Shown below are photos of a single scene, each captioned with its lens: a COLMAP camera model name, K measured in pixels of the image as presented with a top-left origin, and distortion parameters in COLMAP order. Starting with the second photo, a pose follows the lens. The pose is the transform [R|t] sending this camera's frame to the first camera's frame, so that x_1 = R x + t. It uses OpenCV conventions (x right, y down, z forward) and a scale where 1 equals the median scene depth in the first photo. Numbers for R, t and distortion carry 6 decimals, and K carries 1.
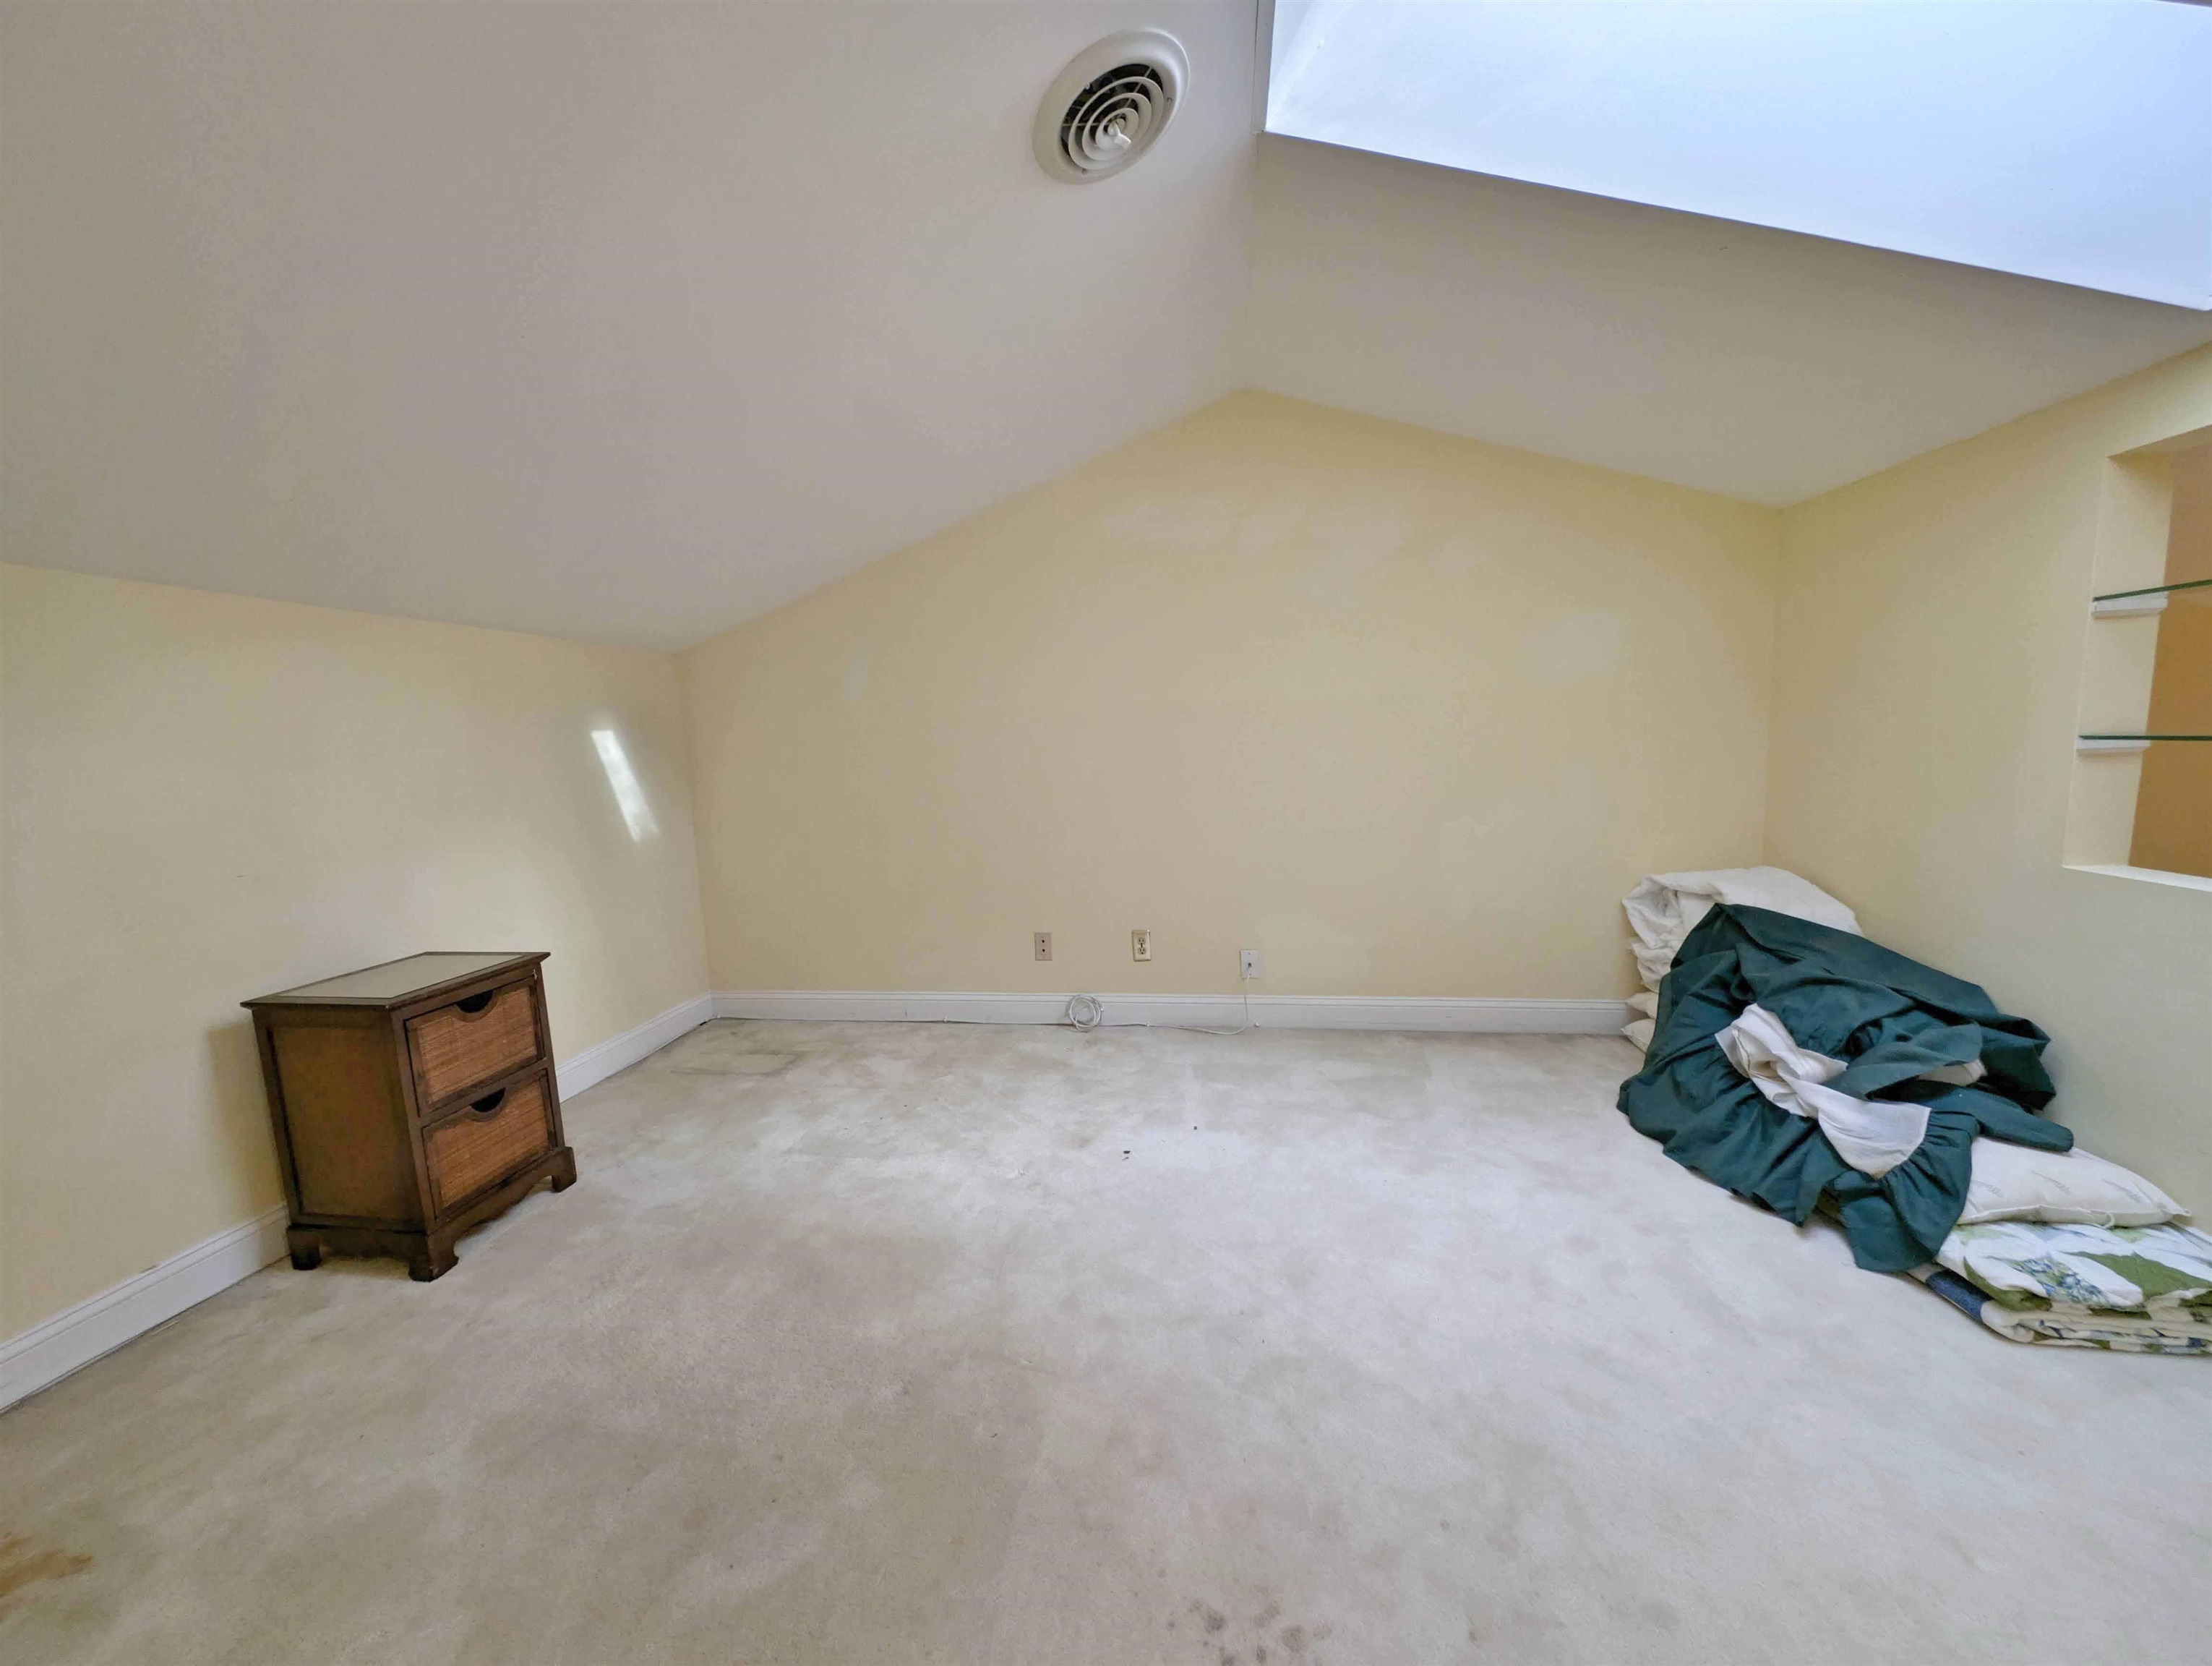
lens RADIAL K [[782.4, 0, 1094.8], [0, 782.4, 837.8], [0, 0, 1]] dist [0.011310, -0.004545]
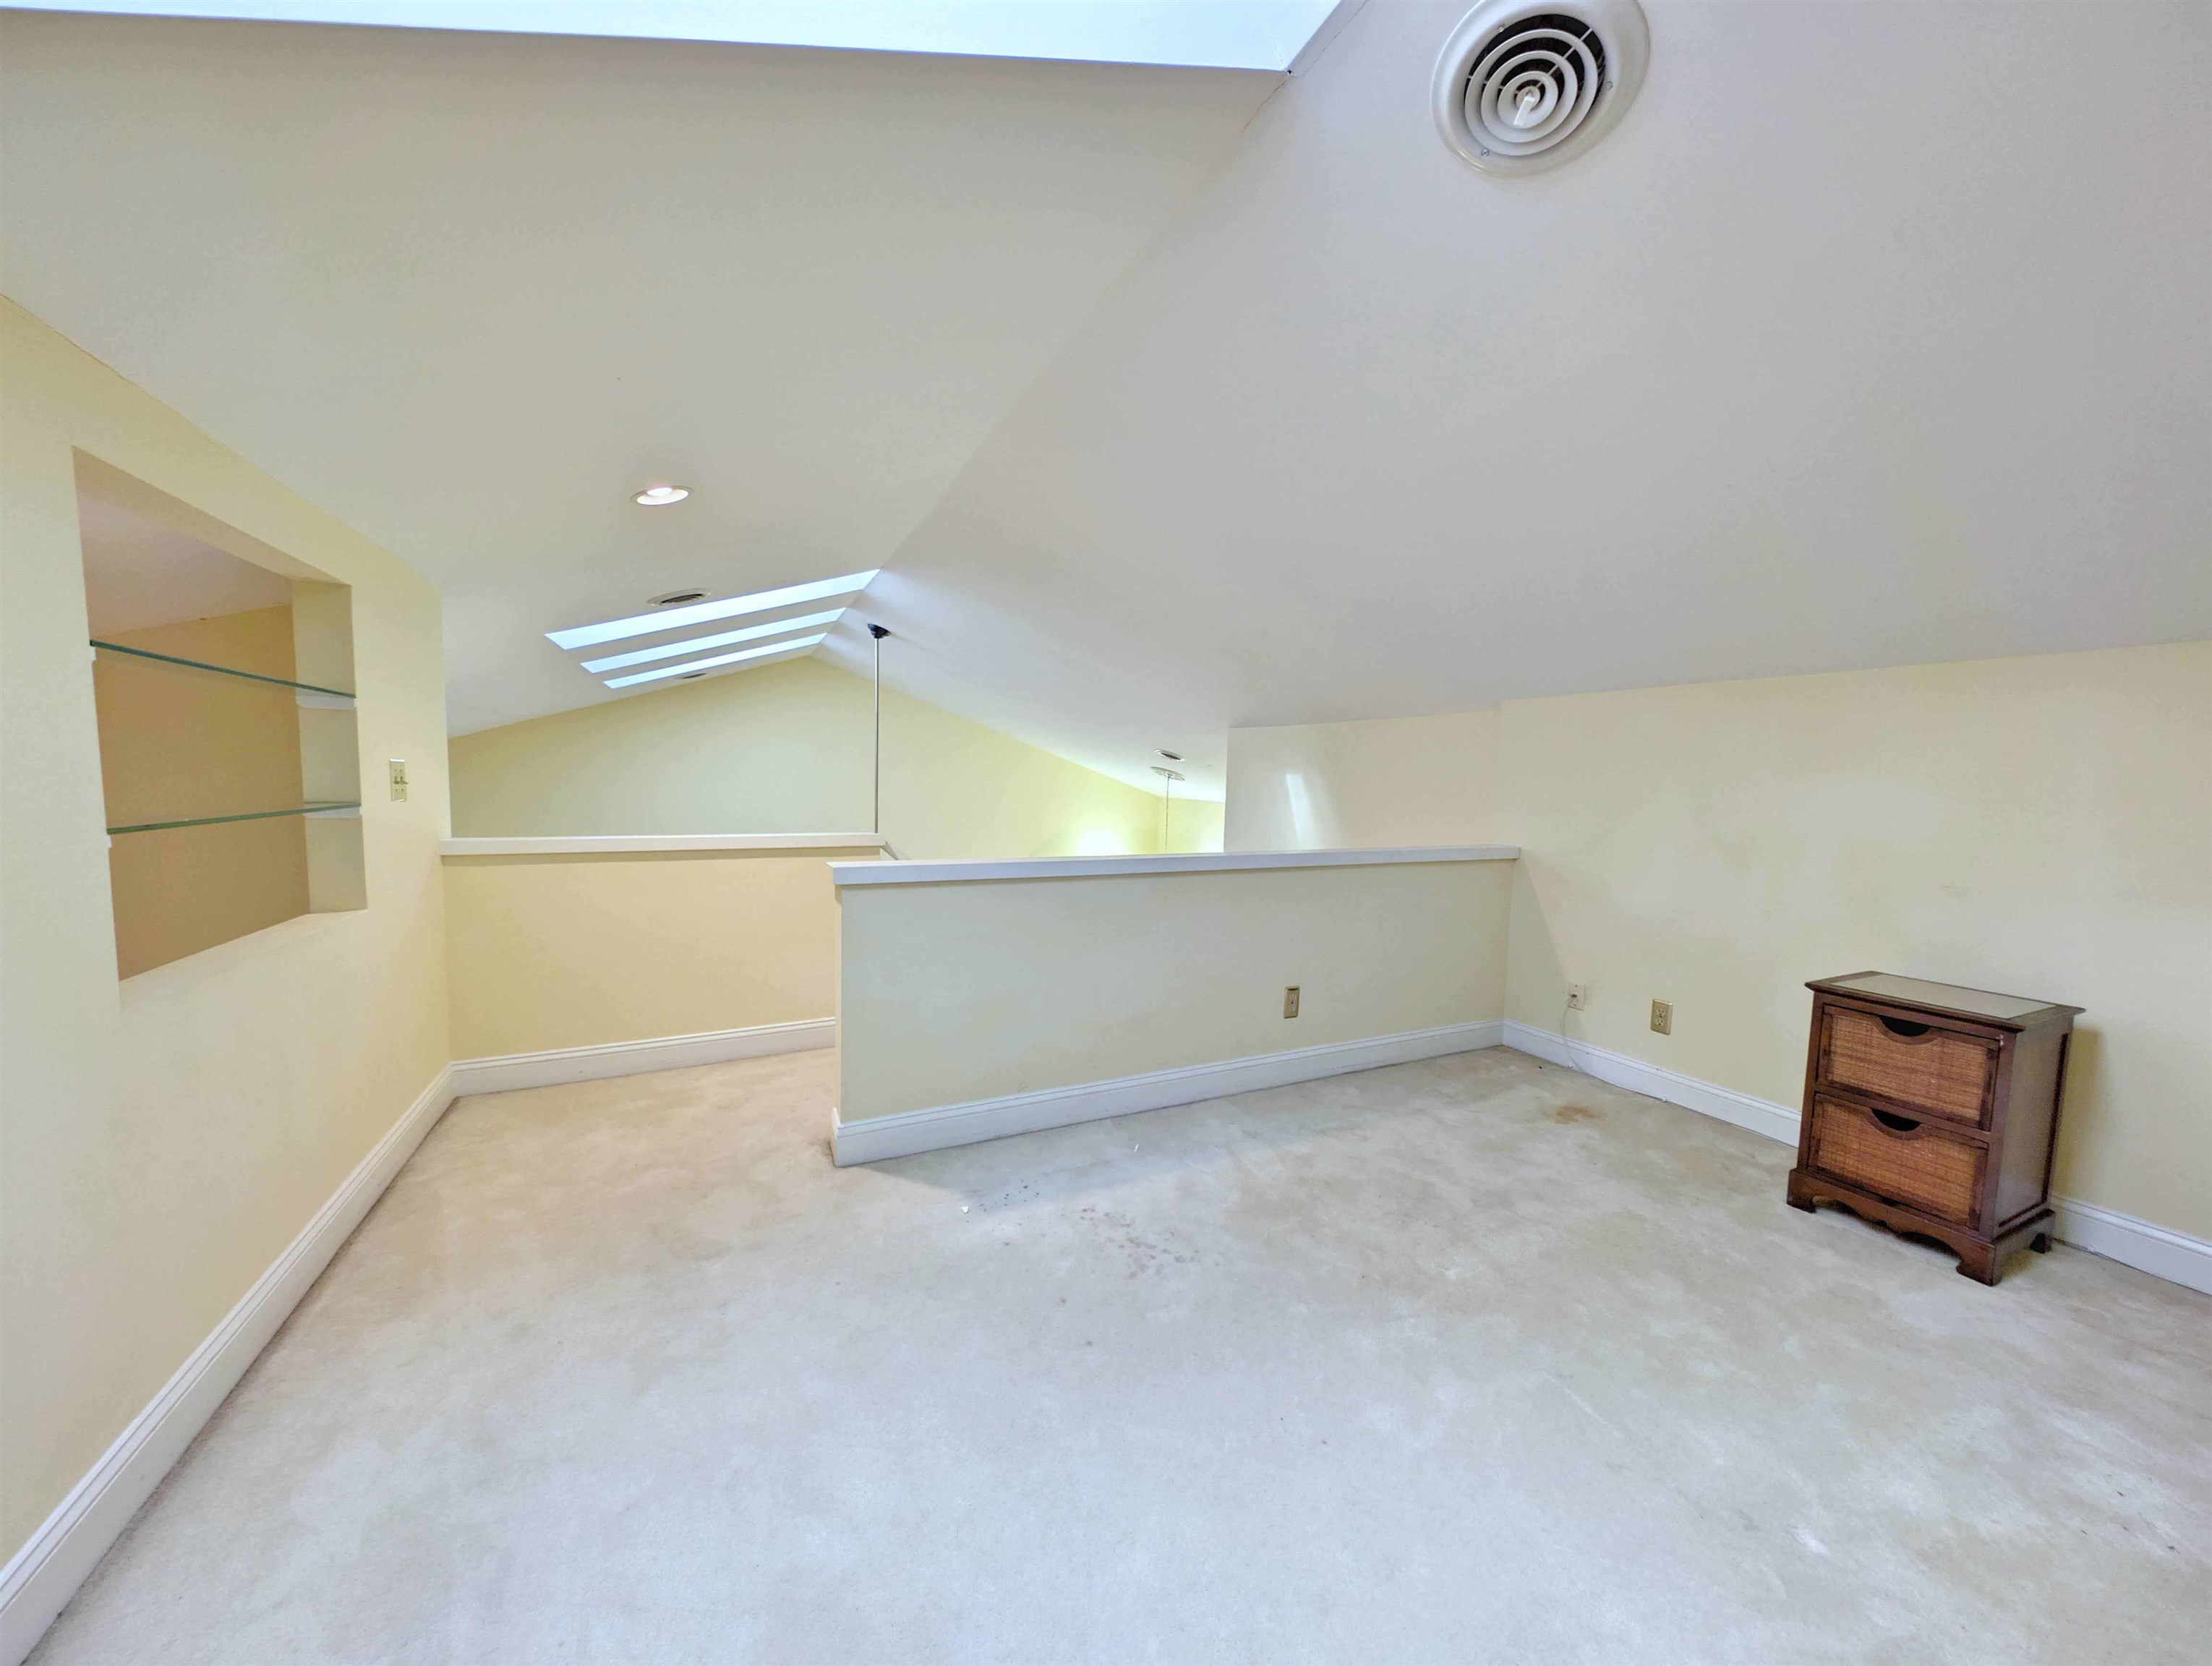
lens RADIAL K [[782.3, 0, 1094.8], [0, 782.3, 837.8], [0, 0, 1]] dist [0.011310, -0.004545]
pose [[-0.815633, 0.071426, -0.574144, 0.695587], [-0.058371, 0.977129, 0.204481, -0.193363], [0.575618, 0.200294, -0.792809, 1.137850]]
